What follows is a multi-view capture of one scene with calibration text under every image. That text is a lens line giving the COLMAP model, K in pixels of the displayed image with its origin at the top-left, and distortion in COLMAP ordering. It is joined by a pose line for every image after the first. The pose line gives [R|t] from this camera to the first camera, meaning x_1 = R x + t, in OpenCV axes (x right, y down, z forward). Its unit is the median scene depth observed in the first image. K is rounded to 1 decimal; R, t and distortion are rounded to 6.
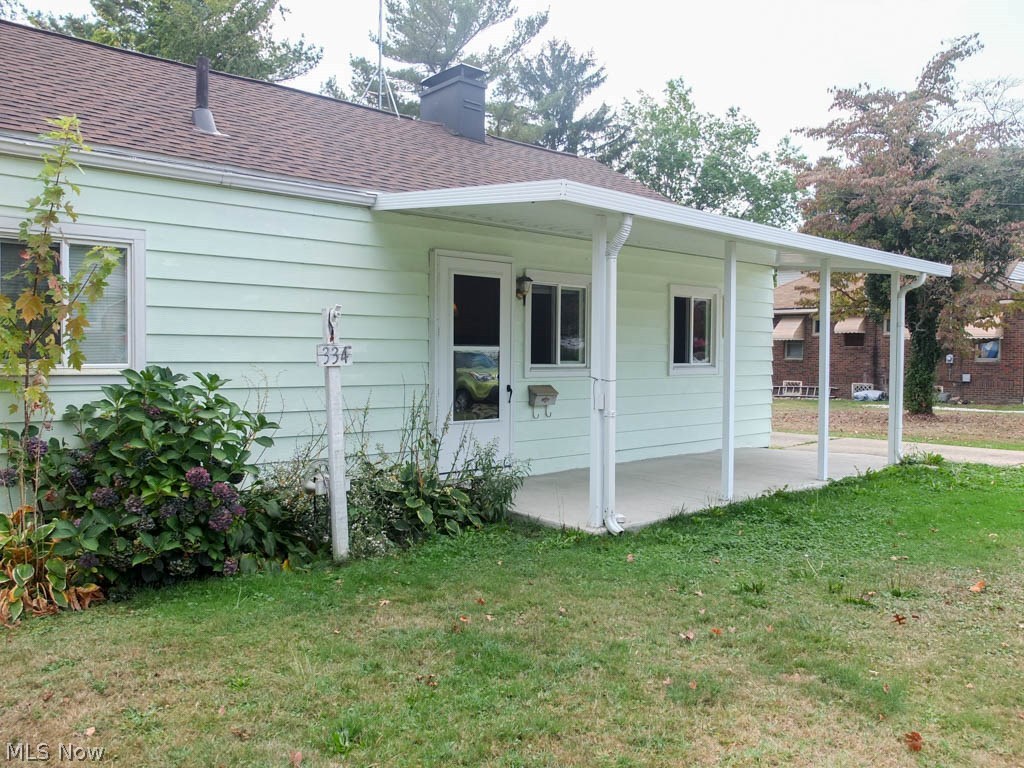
lens RADIAL K [[780.1, 0, 512.5], [0, 780.1, 367.0], [0, 0, 1]] dist [-0.054135, 0.047174]
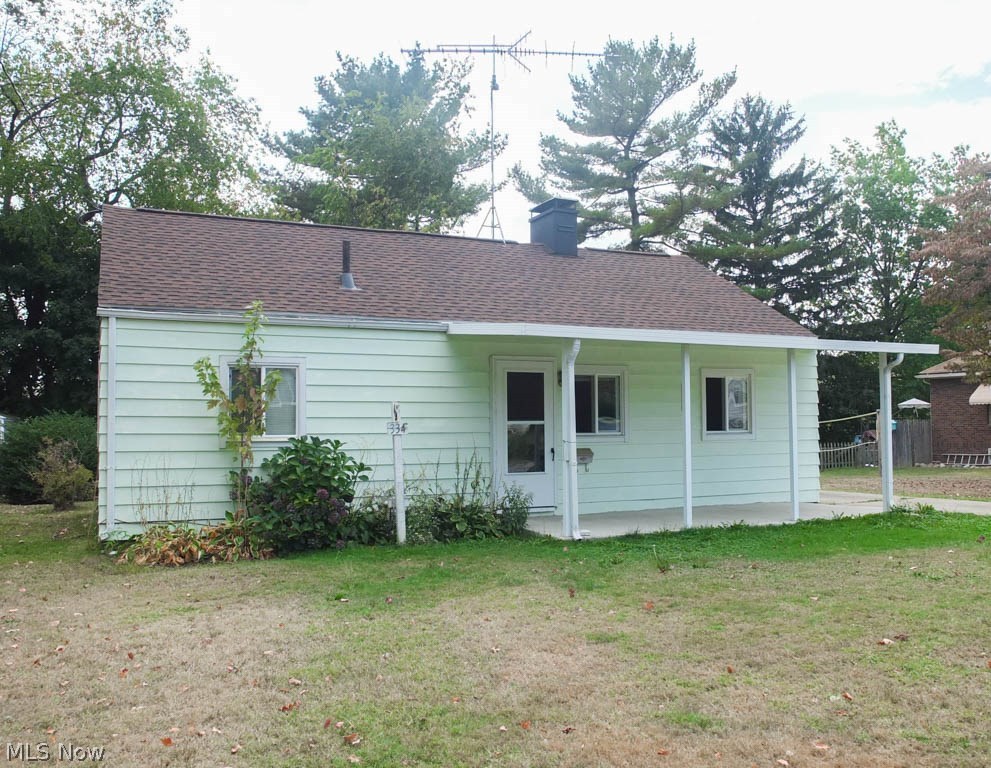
lens RADIAL K [[794.2, 0, 495.5], [0, 794.2, 384.0], [0, 0, 1]] dist [-0.029954, 0.002115]
pose [[0.964034, -0.028904, -0.264203, 0.334984], [0.010221, 0.997366, -0.071816, 0.011489], [0.265583, 0.066532, 0.961790, -0.493585]]
